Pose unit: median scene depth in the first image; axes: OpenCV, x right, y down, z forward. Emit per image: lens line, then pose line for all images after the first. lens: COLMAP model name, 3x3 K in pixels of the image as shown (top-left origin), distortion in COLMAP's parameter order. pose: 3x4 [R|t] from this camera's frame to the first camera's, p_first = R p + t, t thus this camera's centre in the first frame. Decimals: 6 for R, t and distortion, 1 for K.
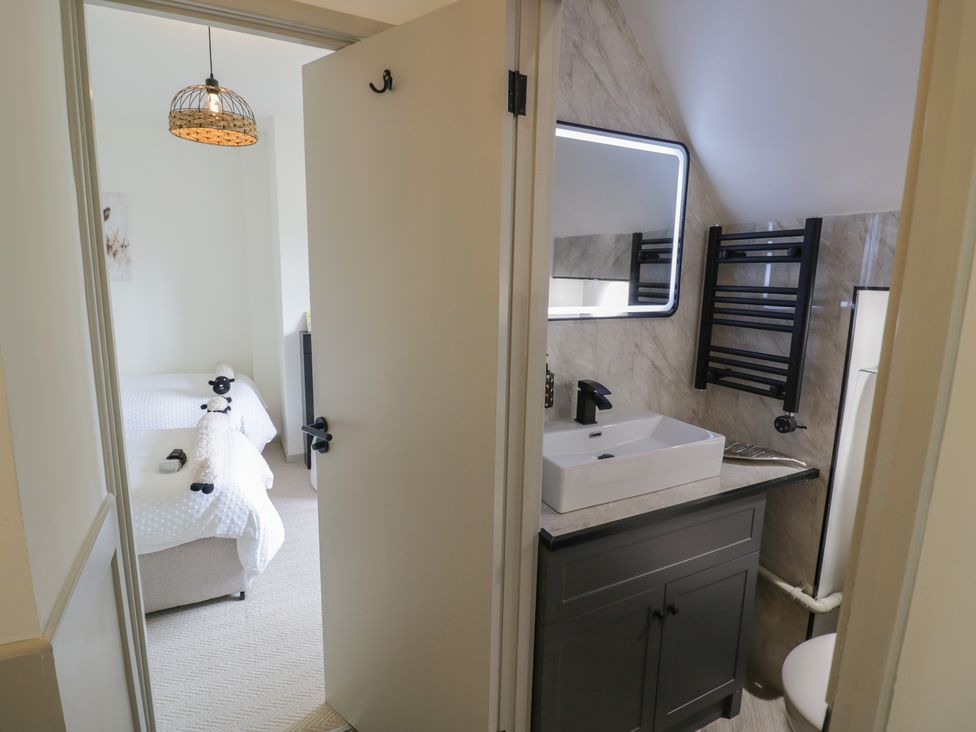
lens RADIAL K [[512.2, 0, 488.1], [0, 512.2, 356.7], [0, 0, 1]] dist [0.002553, -0.015291]
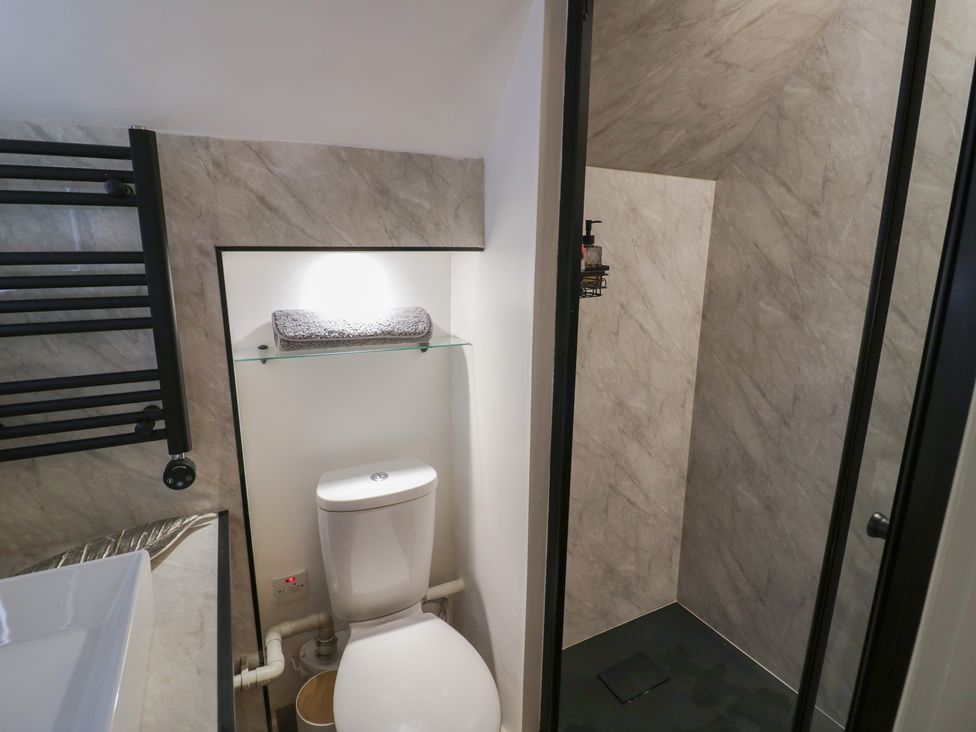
lens RADIAL K [[512.2, 0, 488.1], [0, 512.2, 356.7], [0, 0, 1]] dist [0.002553, -0.015291]
pose [[-0.017100, -0.234288, 0.972017, 0.004408], [0.150399, 0.960495, 0.234156, -0.090824], [-0.988477, 0.150195, 0.018812, 0.580940]]
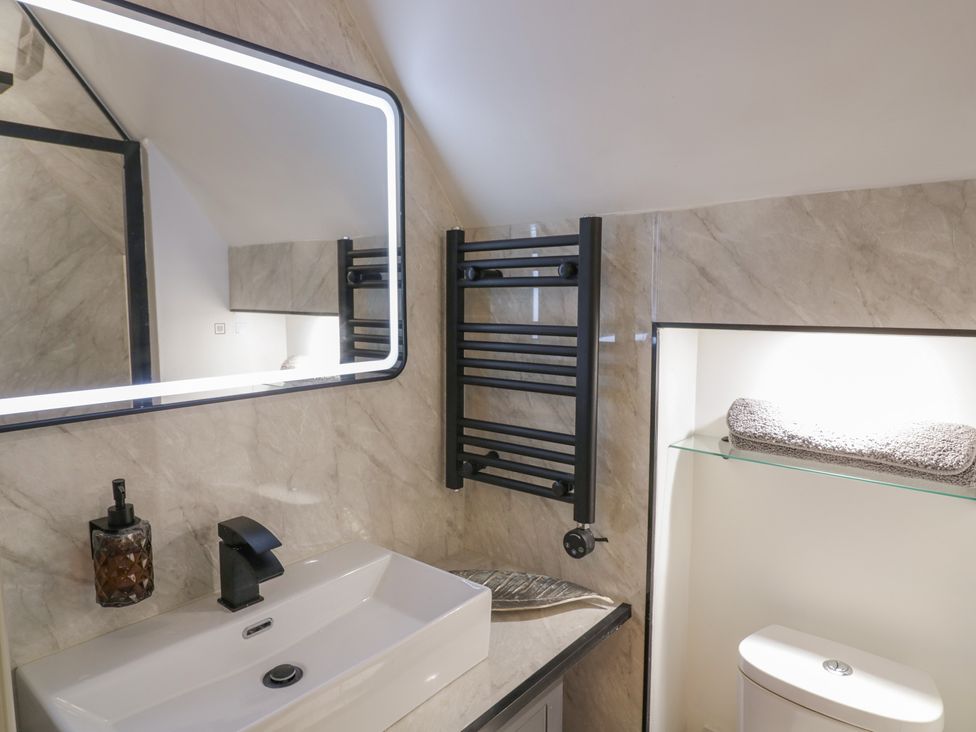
lens RADIAL K [[635.3, 0, 496.9], [0, 635.3, 363.7], [0, 0, 1]] dist [0.007357, 0.001016]
pose [[0.911442, -0.060399, 0.406970, 0.180547], [0.082014, 0.995986, -0.035863, -0.064452], [-0.403171, 0.066064, 0.912737, 0.306476]]
